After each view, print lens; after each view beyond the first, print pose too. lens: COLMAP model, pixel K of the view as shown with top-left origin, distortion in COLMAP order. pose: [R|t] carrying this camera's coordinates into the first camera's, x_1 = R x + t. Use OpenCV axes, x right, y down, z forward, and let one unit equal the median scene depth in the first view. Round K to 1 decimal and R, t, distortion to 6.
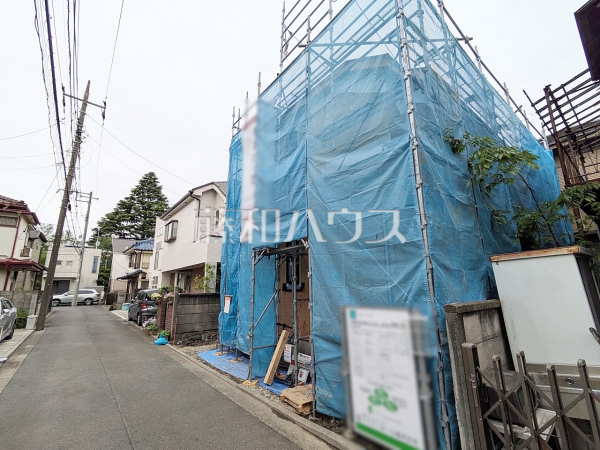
lens RADIAL K [[275.6, 0, 302.7], [0, 275.6, 225.4], [0, 0, 1]] dist [-0.001983, 0.000082]
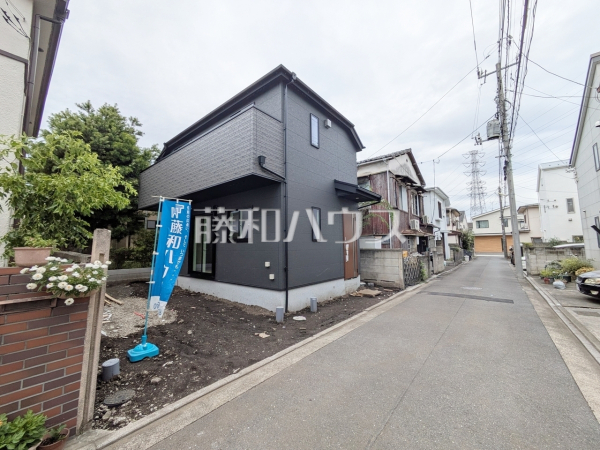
lens RADIAL K [[235.2, 0, 299.8], [0, 235.2, 223.0], [0, 0, 1]] dist [0.000875, 0.000244]
pose [[-0.192156, 0.113118, 0.974823, -0.960297], [-0.205562, 0.966659, -0.152691, 0.275924], [-0.959594, -0.229727, -0.162497, 1.120022]]
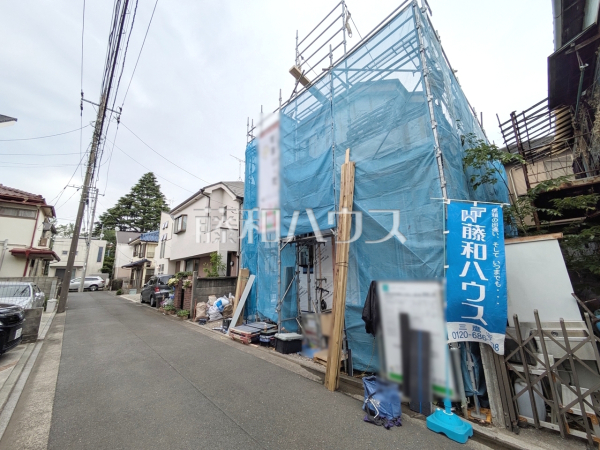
lens RADIAL K [[235.2, 0, 299.8], [0, 235.2, 223.0], [0, 0, 1]] dist [0.000875, 0.000244]
pose [[0.996937, 0.010585, 0.077485, -0.132486], [-0.010976, 0.999929, 0.004625, 0.013036], [-0.077431, -0.005461, 0.996983, -0.015876]]
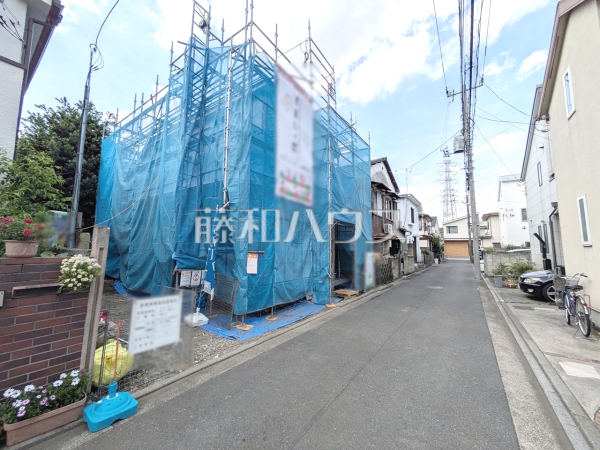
lens RADIAL K [[235.2, 0, 299.8], [0, 235.2, 223.0], [0, 0, 1]] dist [0.000875, 0.000244]
pose [[-0.271860, 0.112232, 0.955770, -1.023731], [-0.217725, 0.960250, -0.174688, 0.282563], [-0.937384, -0.255586, -0.236618, 1.125915]]
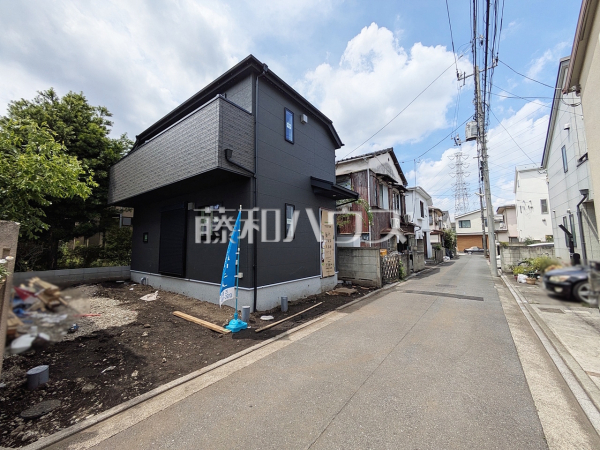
lens RADIAL K [[235.2, 0, 299.8], [0, 235.2, 223.0], [0, 0, 1]] dist [0.000875, 0.000244]
pose [[-0.235166, 0.107177, 0.966028, -0.950787], [-0.205781, 0.965880, -0.157255, 0.265713], [-0.949922, -0.235771, -0.205088, 1.050879]]
